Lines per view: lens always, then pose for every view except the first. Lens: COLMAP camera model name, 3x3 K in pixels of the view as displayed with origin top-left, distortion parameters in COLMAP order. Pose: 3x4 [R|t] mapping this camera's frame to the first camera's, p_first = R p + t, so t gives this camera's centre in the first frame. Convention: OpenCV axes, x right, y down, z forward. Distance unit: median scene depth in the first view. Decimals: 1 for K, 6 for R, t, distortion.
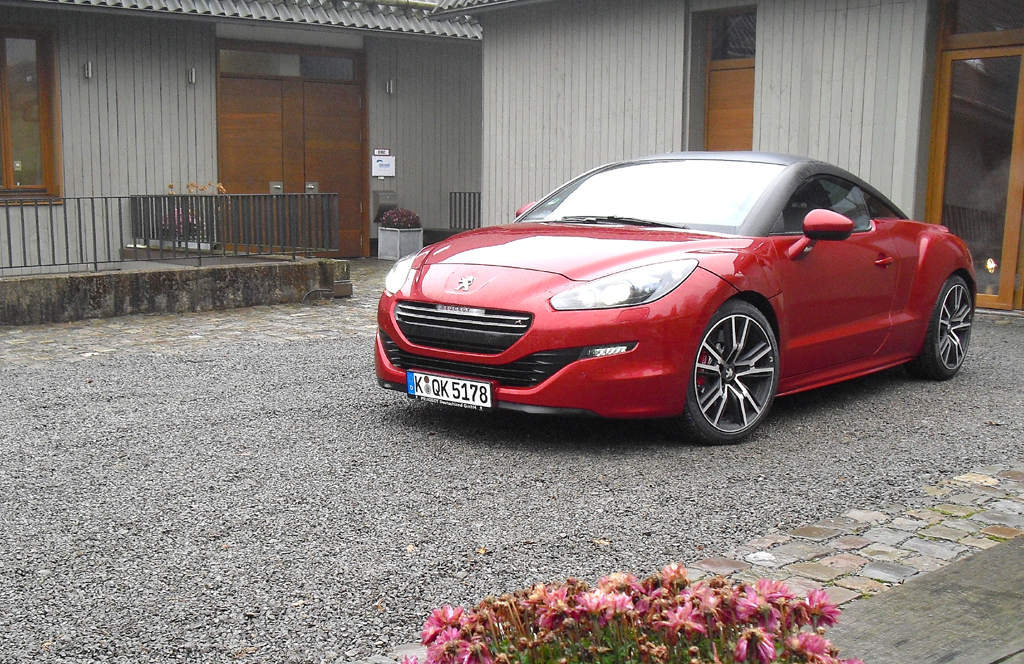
lens RADIAL K [[1414.8, 0, 512.3], [0, 1414.8, 333.8], [0, 0, 1]] dist [-0.027294, 0.000000]
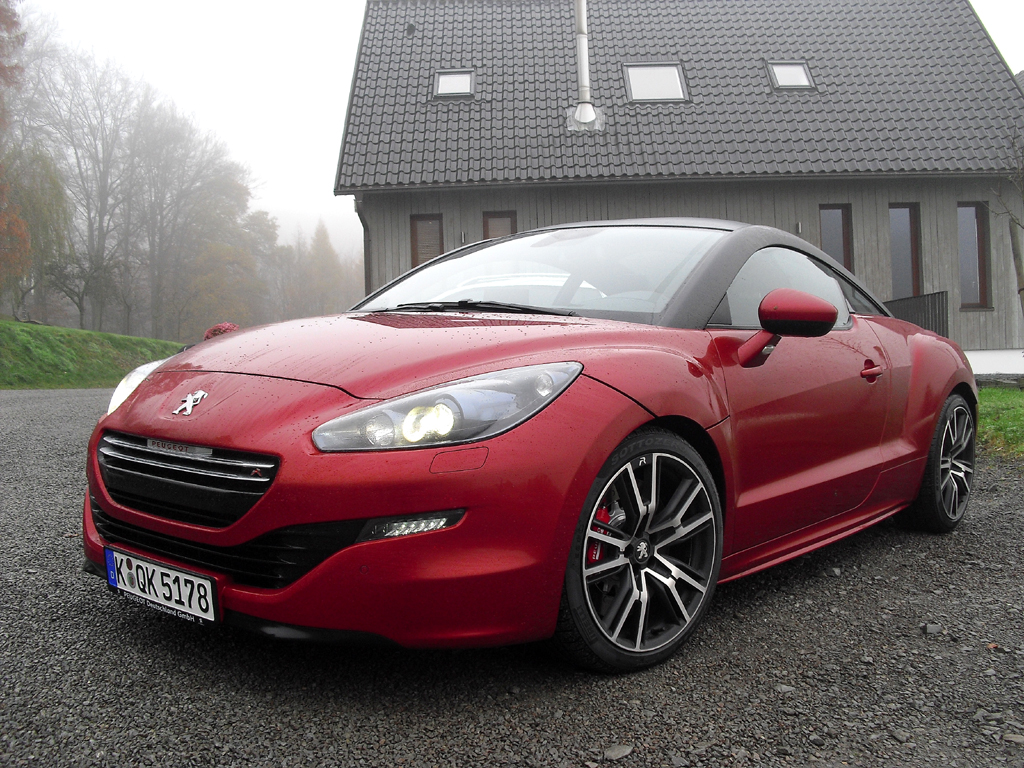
lens RADIAL K [[1247.2, 0, 511.5], [0, 1247.2, 378.8], [0, 0, 1]] dist [-0.194867, 0.000000]
pose [[0.999926, 0.001058, 0.012104, 0.096305], [-0.000396, 0.998508, -0.054602, -0.018094], [-0.012144, 0.054593, 0.998435, 0.493790]]
